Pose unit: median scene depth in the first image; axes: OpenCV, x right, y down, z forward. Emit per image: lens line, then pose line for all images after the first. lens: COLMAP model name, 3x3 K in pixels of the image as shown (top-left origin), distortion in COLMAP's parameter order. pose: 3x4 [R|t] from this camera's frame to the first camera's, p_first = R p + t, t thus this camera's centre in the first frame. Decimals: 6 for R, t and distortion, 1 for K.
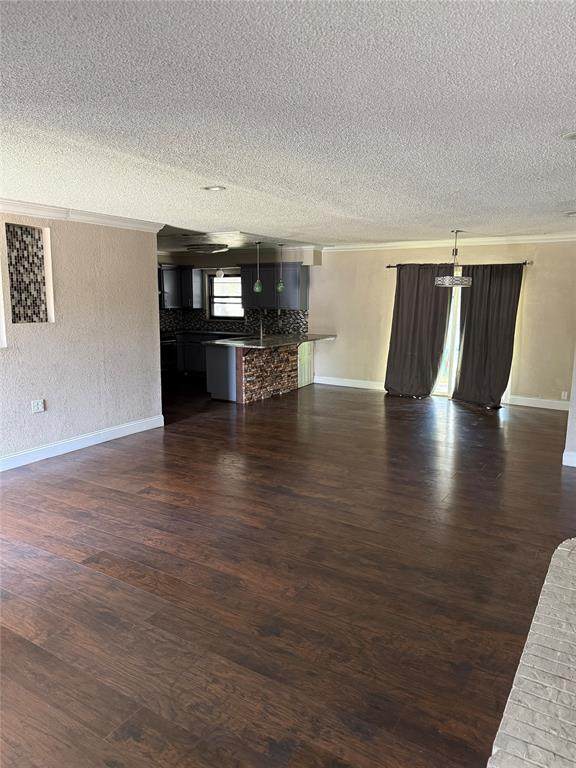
lens RADIAL K [[536.4, 0, 288.6], [0, 536.4, 383.3], [0, 0, 1]] dist [0.030966, -0.020983]
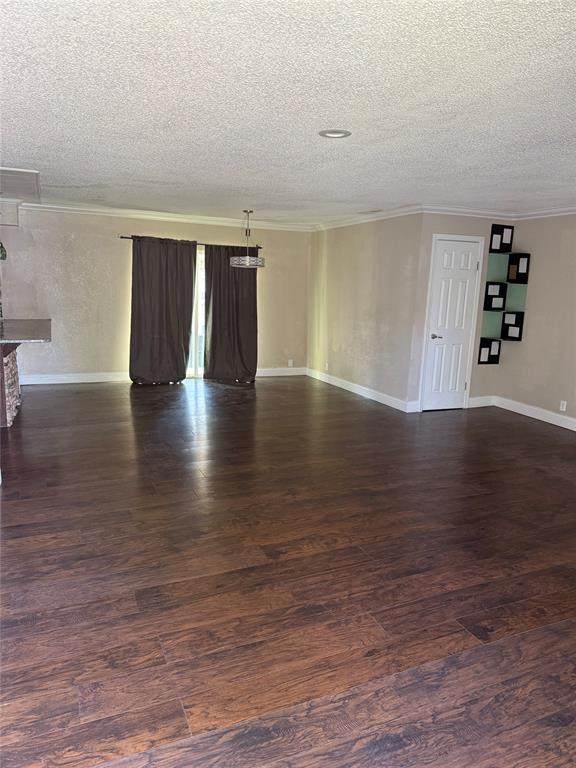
lens RADIAL K [[536.4, 0, 289.3], [0, 536.4, 387.1], [0, 0, 1]] dist [0.030966, -0.020983]
pose [[0.556230, -0.138599, 0.819389, -0.738196], [0.095744, 0.990116, 0.102483, -0.076762], [-0.825495, 0.021447, 0.564002, 0.538728]]
